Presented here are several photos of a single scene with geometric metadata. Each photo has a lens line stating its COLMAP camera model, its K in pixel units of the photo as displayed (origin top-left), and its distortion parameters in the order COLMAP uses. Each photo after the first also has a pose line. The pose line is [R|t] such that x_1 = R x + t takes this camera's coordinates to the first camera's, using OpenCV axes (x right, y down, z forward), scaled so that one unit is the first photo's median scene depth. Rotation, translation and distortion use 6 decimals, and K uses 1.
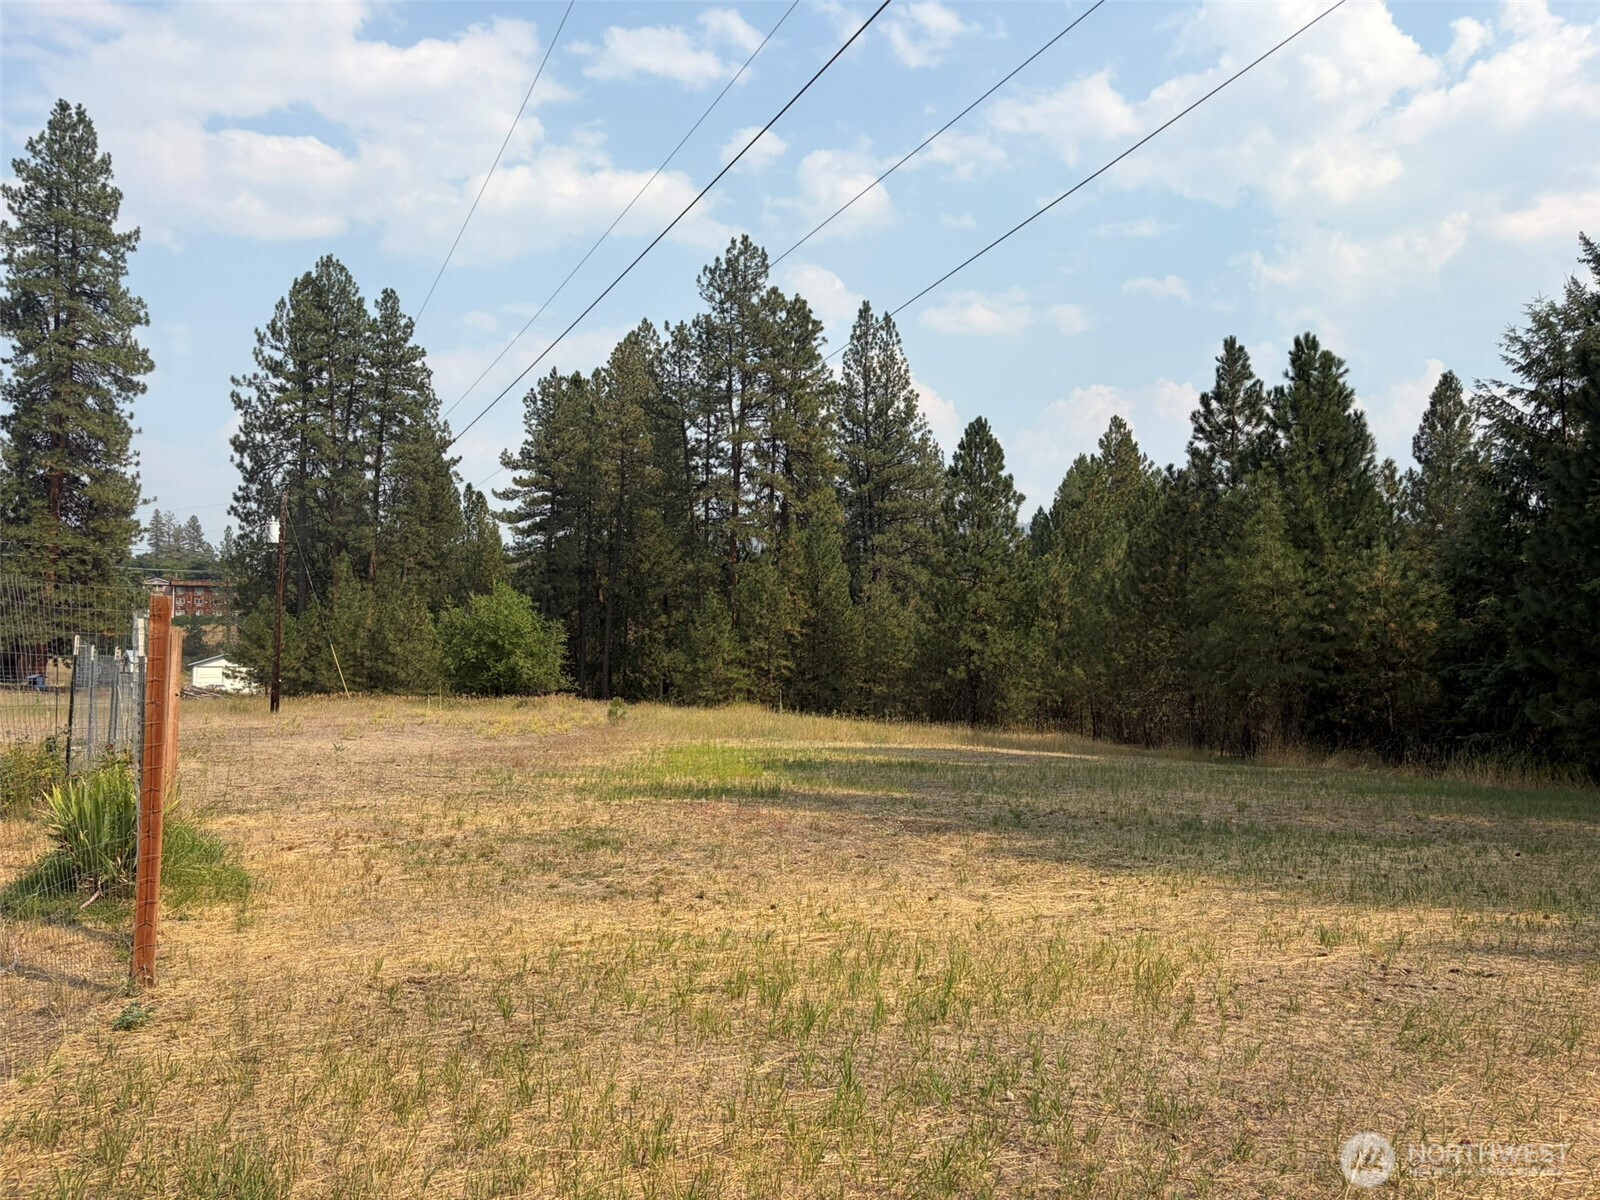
lens RADIAL K [[1211.4, 0, 800.3], [0, 1211.4, 600.3], [0, 0, 1]] dist [0.041960, -0.042410]
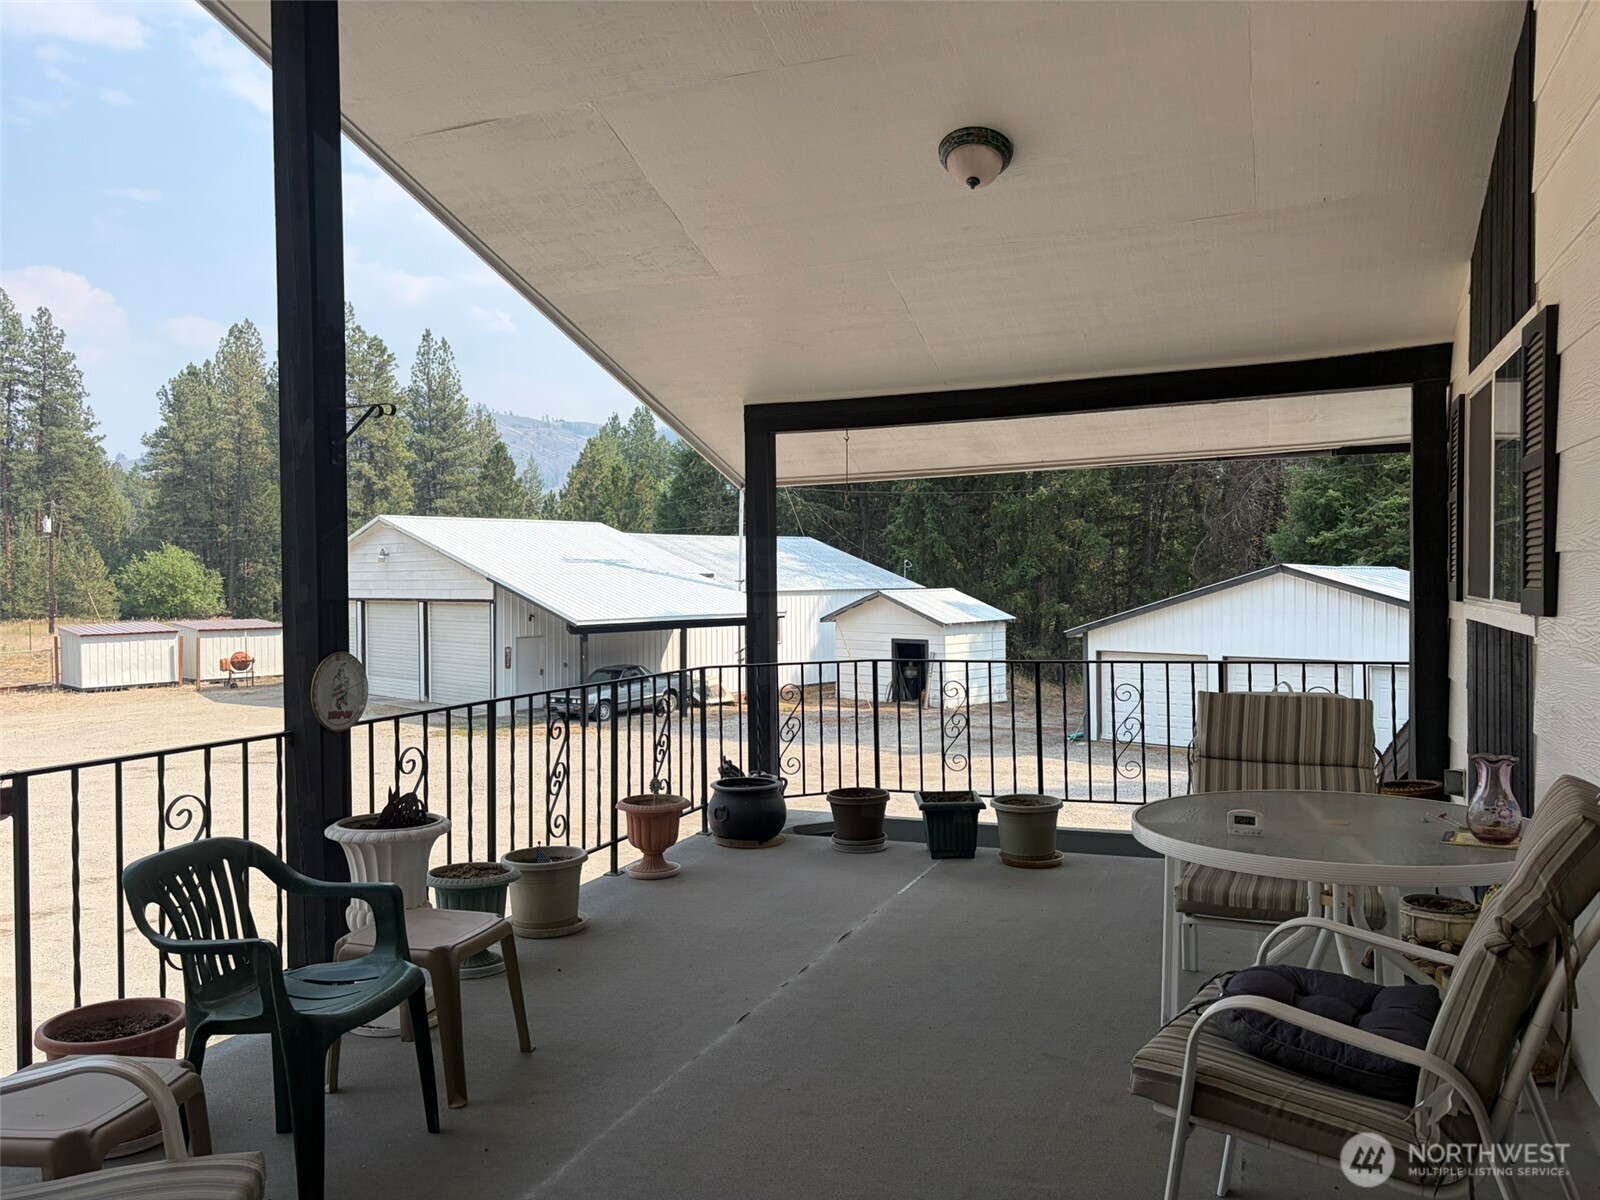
lens RADIAL K [[1211.4, 0, 788.7], [0, 1211.4, 634.7], [0, 0, 1]] dist [0.041960, -0.042410]
pose [[0.946749, -0.018807, 0.321422, -0.009537], [-0.015398, 0.994506, 0.103543, -0.053707], [-0.321603, -0.102978, 0.941258, -0.511120]]
